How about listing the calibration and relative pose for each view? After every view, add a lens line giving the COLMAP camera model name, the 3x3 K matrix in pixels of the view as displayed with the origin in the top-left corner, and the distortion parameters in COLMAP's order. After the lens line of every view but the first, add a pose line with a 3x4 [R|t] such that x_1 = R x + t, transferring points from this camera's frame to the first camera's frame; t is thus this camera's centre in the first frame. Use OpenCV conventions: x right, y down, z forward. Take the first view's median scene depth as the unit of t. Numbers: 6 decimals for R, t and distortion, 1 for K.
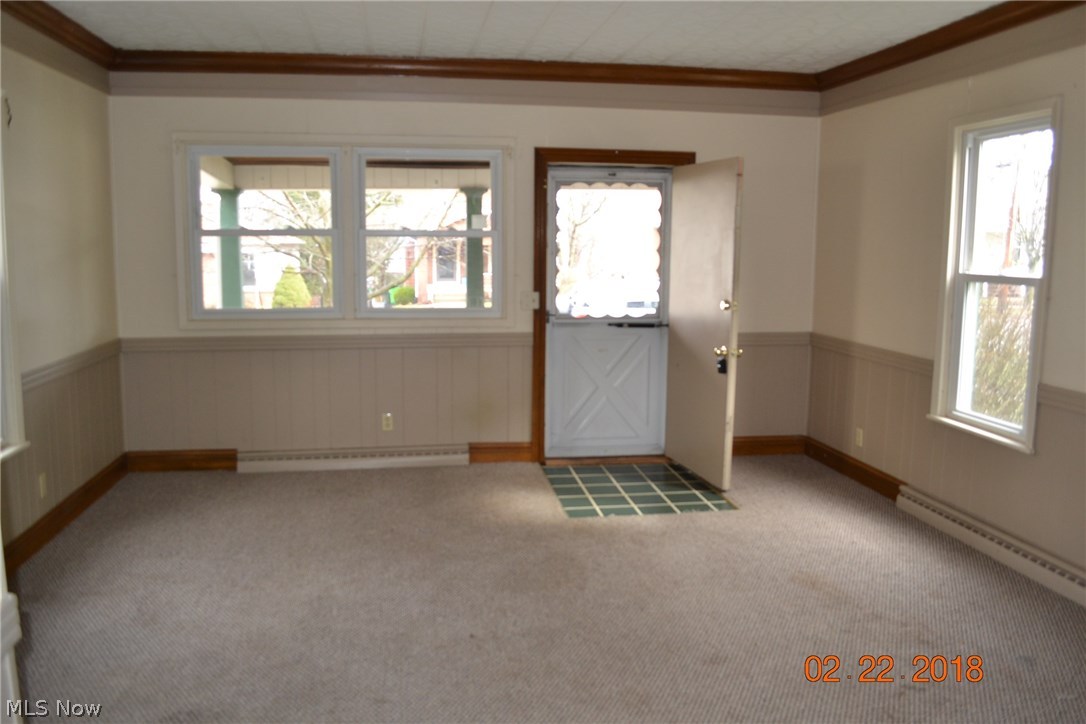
lens RADIAL K [[886.3, 0, 543.0], [0, 886.3, 362.0], [0, 0, 1]] dist [-0.000783, -0.000234]
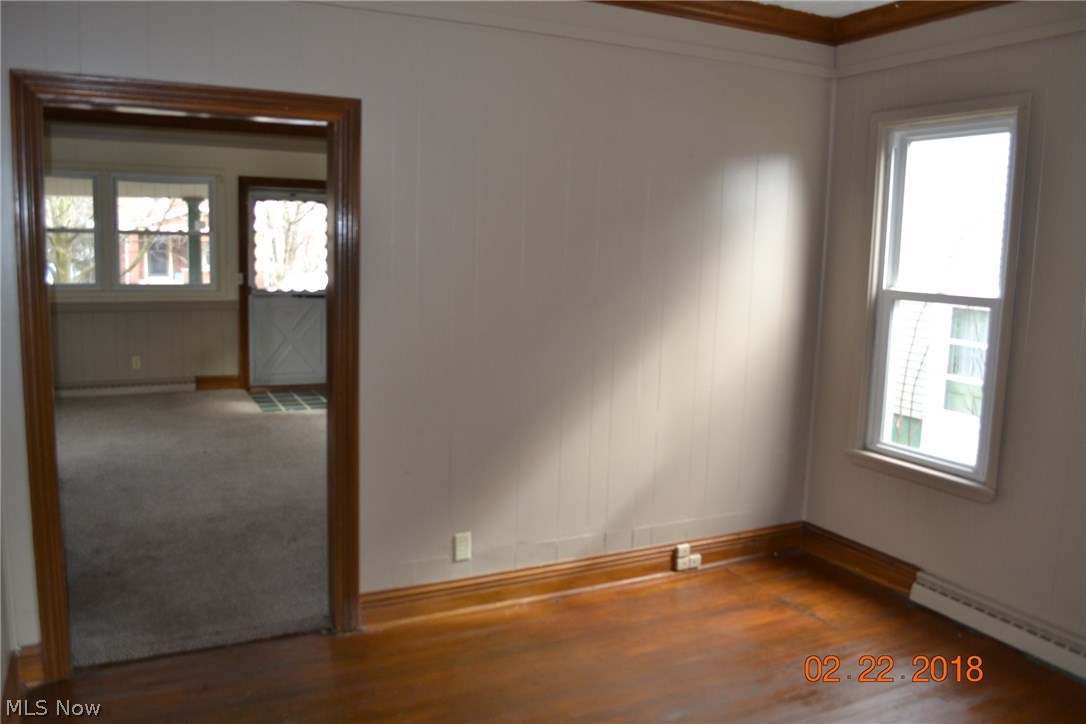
lens RADIAL K [[852.3, 0, 543.0], [0, 852.3, 362.0], [0, 0, 1]] dist [-0.080647, 0.000569]
pose [[0.947919, -0.021756, 0.317767, 0.020291], [0.019680, 0.999759, 0.009741, 0.065590], [-0.317902, -0.002980, 0.948119, -0.496742]]
